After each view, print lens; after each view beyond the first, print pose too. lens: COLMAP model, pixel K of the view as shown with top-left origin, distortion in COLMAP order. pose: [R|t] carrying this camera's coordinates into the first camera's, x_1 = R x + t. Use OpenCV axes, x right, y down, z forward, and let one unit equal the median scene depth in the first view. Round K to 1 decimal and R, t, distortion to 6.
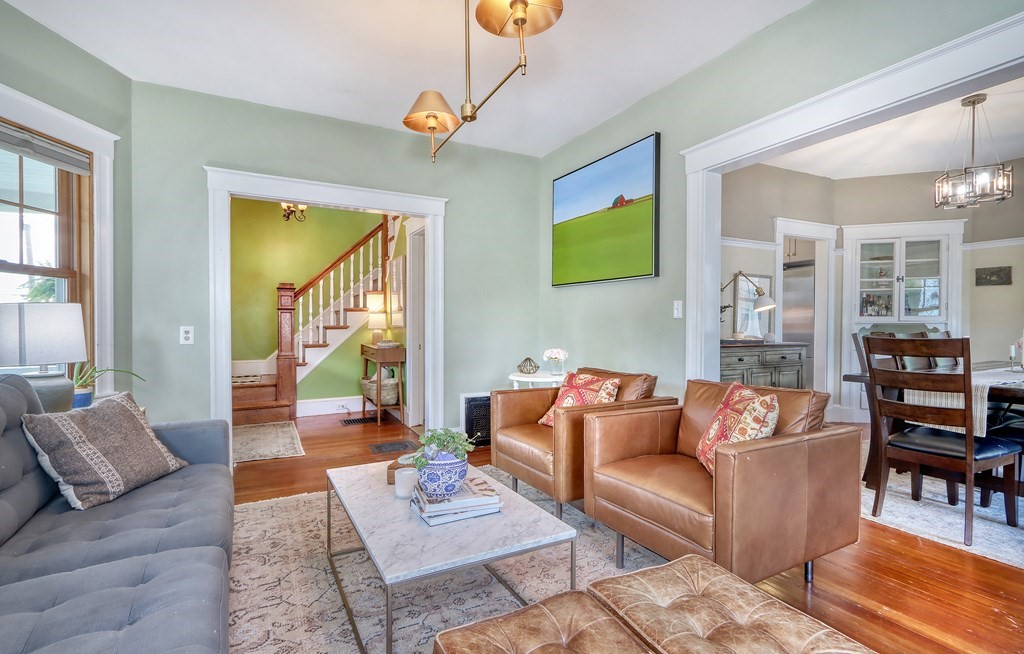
lens RADIAL K [[480.9, 0, 518.5], [0, 480.9, 335.4], [0, 0, 1]] dist [0.000479, 0.000107]
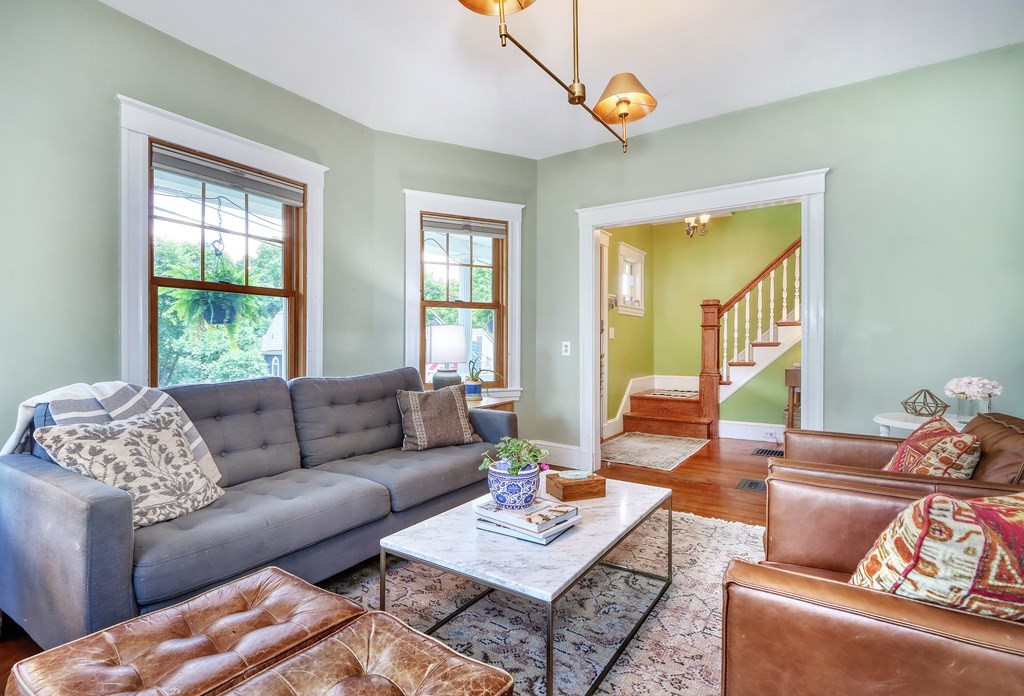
lens RADIAL K [[496.9, 0, 512.3], [0, 496.9, 348.7], [0, 0, 1]] dist [0.001965, -0.000082]
pose [[0.460381, 0.004652, -0.887709, 0.230569], [-0.020444, 0.999777, -0.005364, 0.005764], [0.887486, 0.020618, 0.460373, 0.166885]]
